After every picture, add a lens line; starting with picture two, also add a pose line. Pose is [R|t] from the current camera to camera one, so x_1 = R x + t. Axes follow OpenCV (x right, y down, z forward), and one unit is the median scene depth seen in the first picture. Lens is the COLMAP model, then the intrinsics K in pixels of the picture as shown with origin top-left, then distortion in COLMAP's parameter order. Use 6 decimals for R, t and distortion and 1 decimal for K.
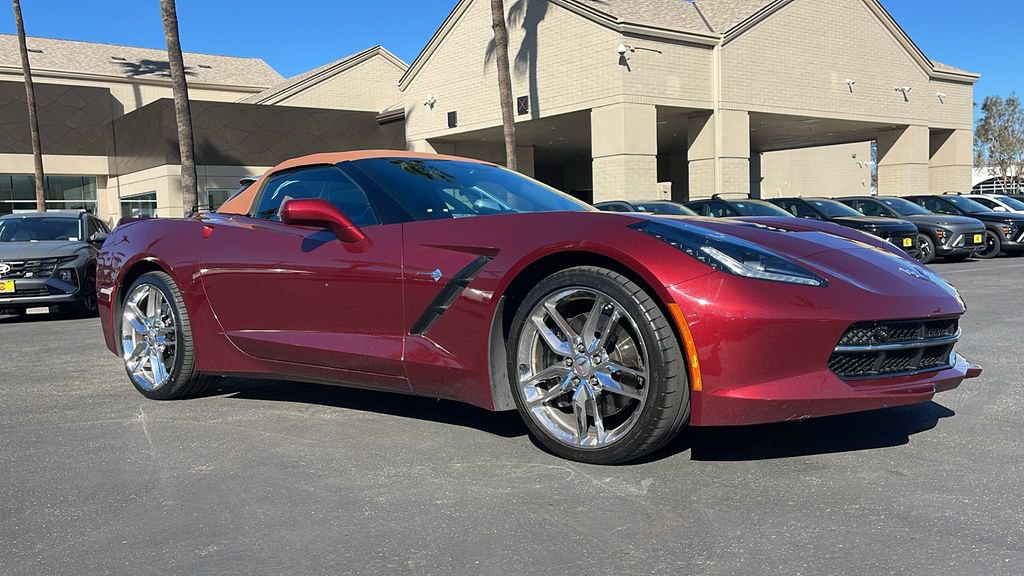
lens RADIAL K [[887.2, 0, 521.6], [0, 887.2, 282.7], [0, 0, 1]] dist [0.054613, -0.046824]
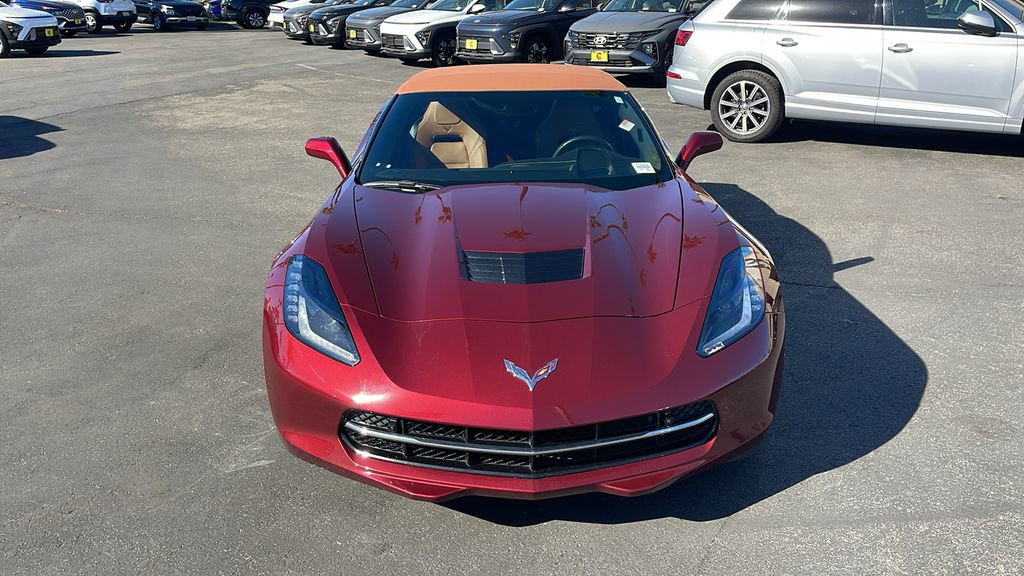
lens RADIAL K [[887.2, 0, 544.0], [0, 887.2, 285.0], [0, 0, 1]] dist [0.054613, -0.046824]
pose [[0.672517, 0.272128, -0.688235, 0.260075], [-0.039142, 0.941721, 0.334109, -0.097206], [0.739046, -0.197755, 0.643975, 0.113338]]
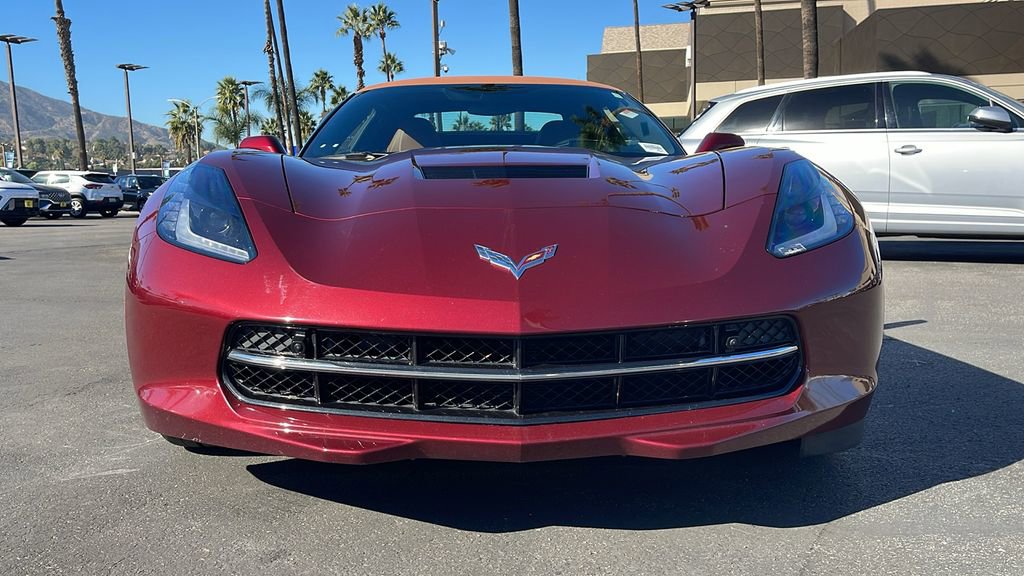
lens RADIAL K [[887.2, 0, 510.5], [0, 887.2, 292.6], [0, 0, 1]] dist [0.054613, -0.046824]
pose [[0.663886, 0.111120, -0.739532, 0.216856], [-0.035397, 0.992460, 0.117348, -0.013507], [0.746995, -0.051729, 0.662814, 0.153706]]
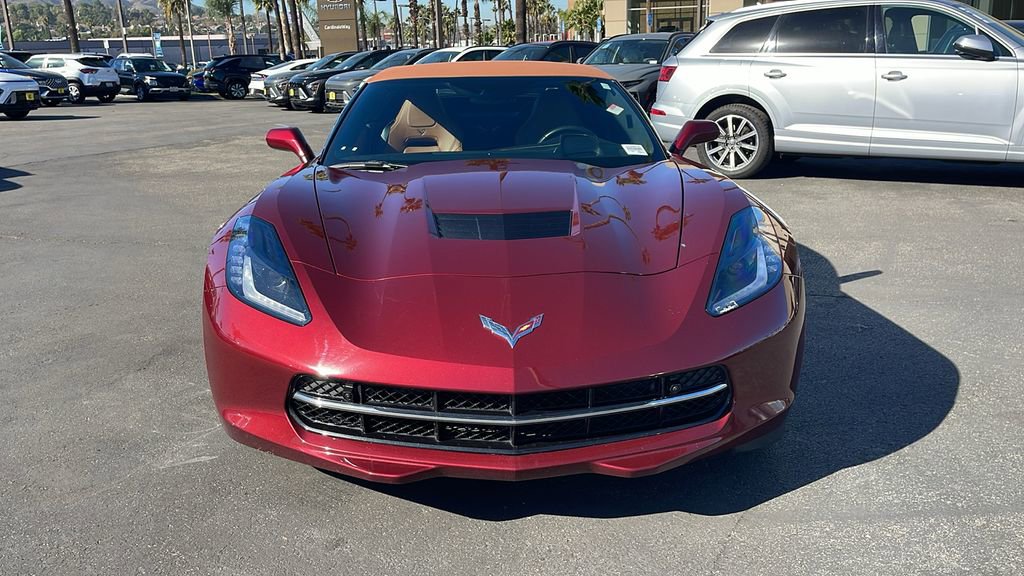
lens RADIAL K [[887.2, 0, 513.5], [0, 887.2, 305.9], [0, 0, 1]] dist [0.054613, -0.046824]
pose [[0.665143, 0.224319, -0.712226, 0.243990], [-0.031644, 0.961422, 0.273251, -0.058149], [0.746046, -0.159213, 0.646581, 0.129210]]
